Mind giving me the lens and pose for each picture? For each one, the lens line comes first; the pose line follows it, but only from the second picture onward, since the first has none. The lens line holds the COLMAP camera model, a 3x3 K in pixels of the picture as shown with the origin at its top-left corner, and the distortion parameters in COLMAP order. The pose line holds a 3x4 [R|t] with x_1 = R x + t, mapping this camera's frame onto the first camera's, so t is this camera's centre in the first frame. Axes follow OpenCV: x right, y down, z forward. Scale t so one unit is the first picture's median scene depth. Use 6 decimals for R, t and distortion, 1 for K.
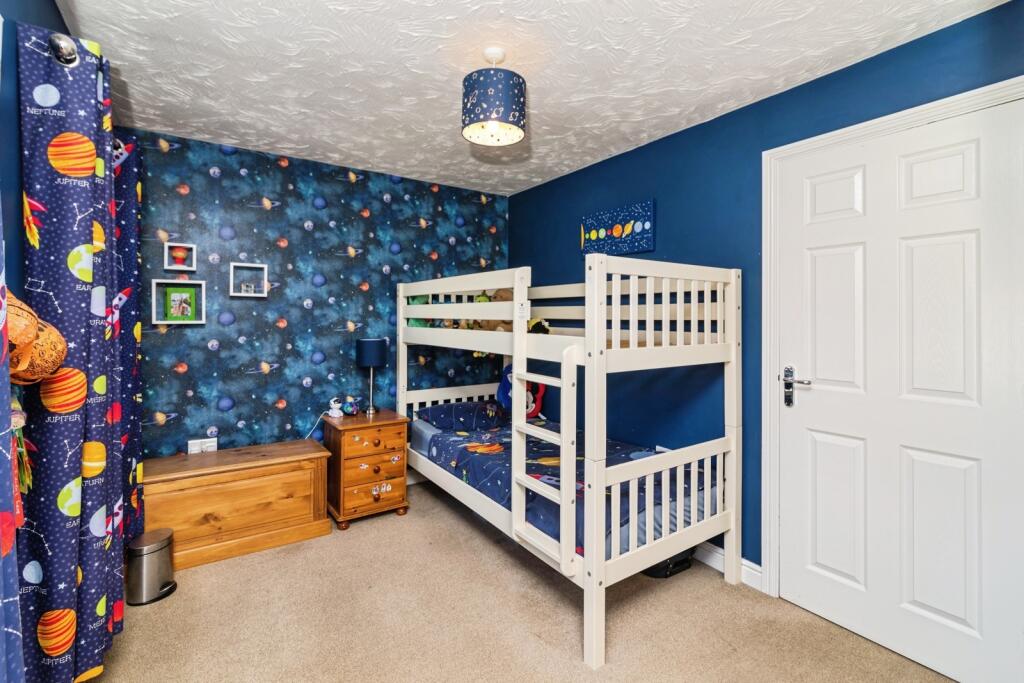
lens RADIAL K [[453.0, 0, 511.6], [0, 453.0, 312.6], [0, 0, 1]] dist [-0.000631, 0.000006]
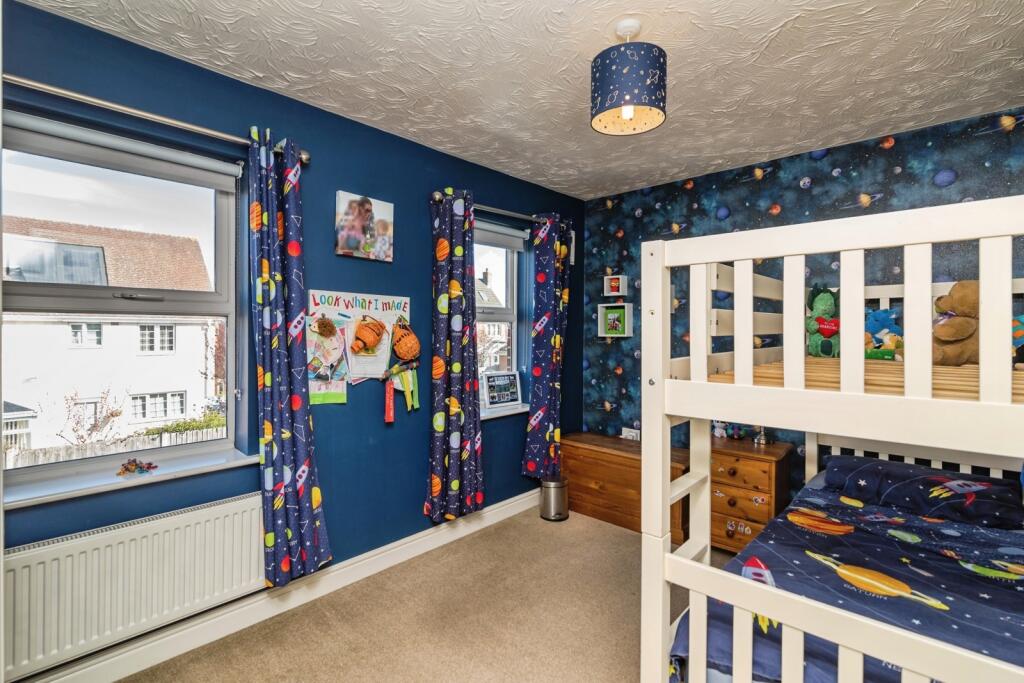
lens RADIAL K [[475.8, 0, 512.0], [0, 475.8, 341.5], [0, 0, 1]] dist [0.001098, 0.000051]
pose [[0.221751, 0.025960, -0.974758, 0.465596], [0.005479, 0.999597, 0.027868, -0.001092], [0.975088, -0.011521, 0.221519, 0.333548]]
